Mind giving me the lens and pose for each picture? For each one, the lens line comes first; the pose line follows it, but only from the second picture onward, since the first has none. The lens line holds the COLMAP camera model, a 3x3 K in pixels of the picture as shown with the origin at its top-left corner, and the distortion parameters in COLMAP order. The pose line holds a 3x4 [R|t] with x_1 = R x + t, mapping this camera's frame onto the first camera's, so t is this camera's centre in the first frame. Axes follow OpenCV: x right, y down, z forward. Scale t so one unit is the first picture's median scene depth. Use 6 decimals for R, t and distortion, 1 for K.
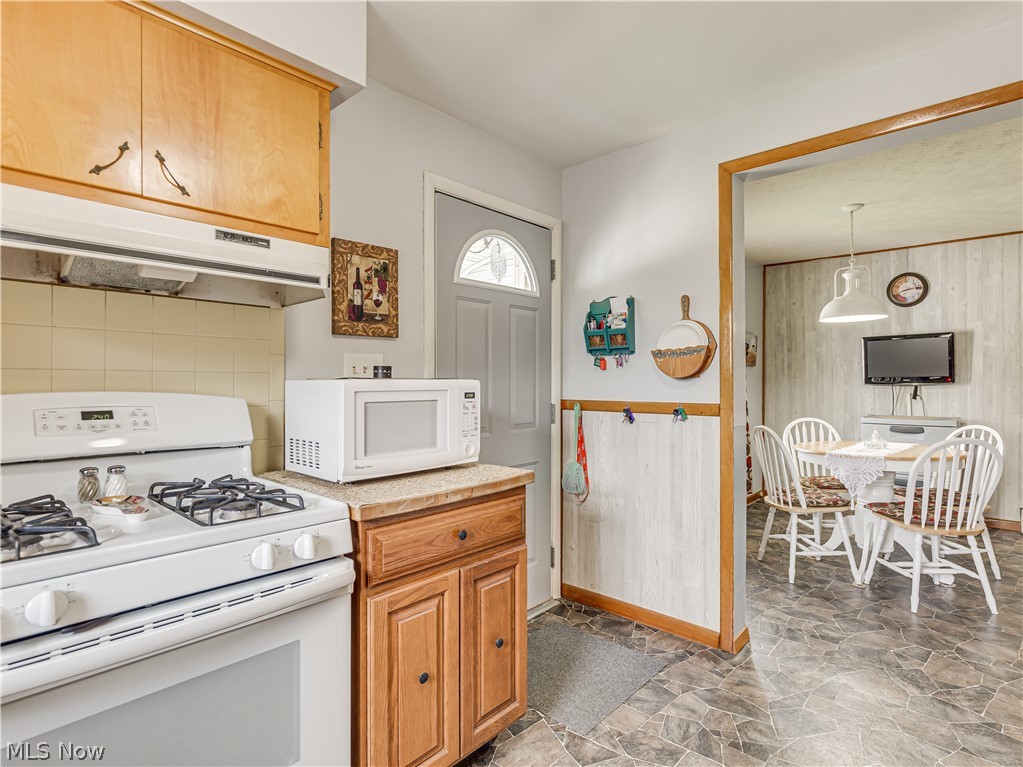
lens RADIAL K [[523.7, 0, 518.3], [0, 523.7, 384.4], [0, 0, 1]] dist [-0.005228, -0.001761]
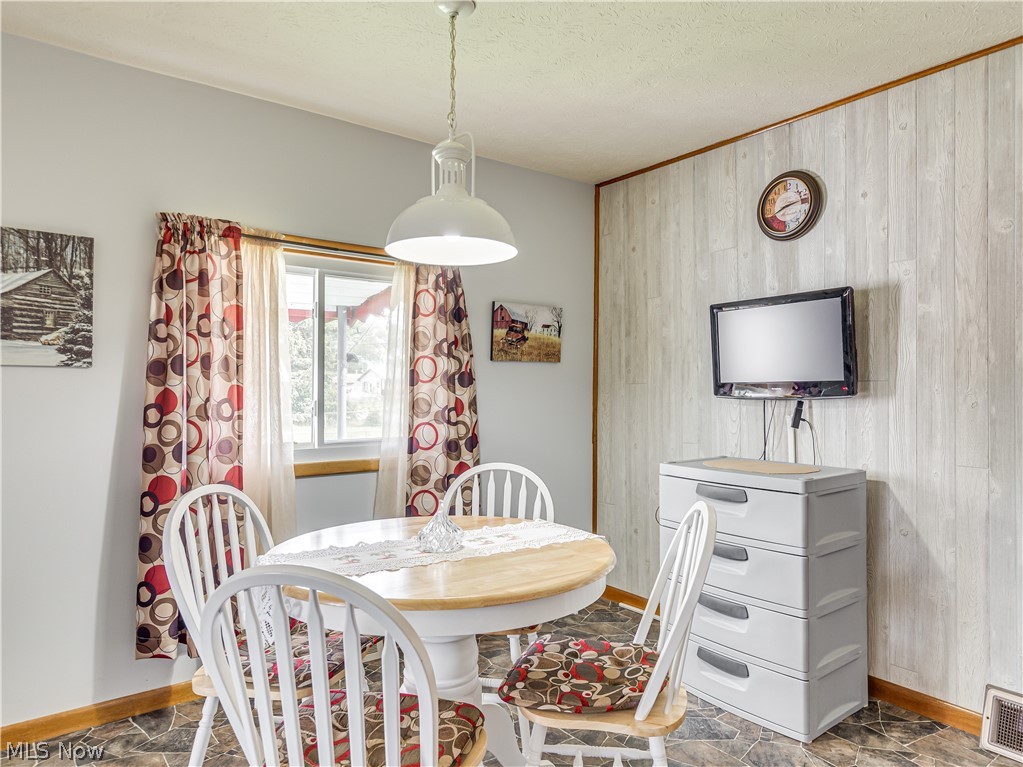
lens RADIAL K [[639.1, 0, 507.6], [0, 639.1, 384.5], [0, 0, 1]] dist [0.001456, 0.001578]
pose [[0.985791, 0.003275, -0.167945, 0.593282], [-0.004819, 0.999950, -0.008787, -0.005496], [0.167907, 0.009471, 0.985757, 0.363782]]
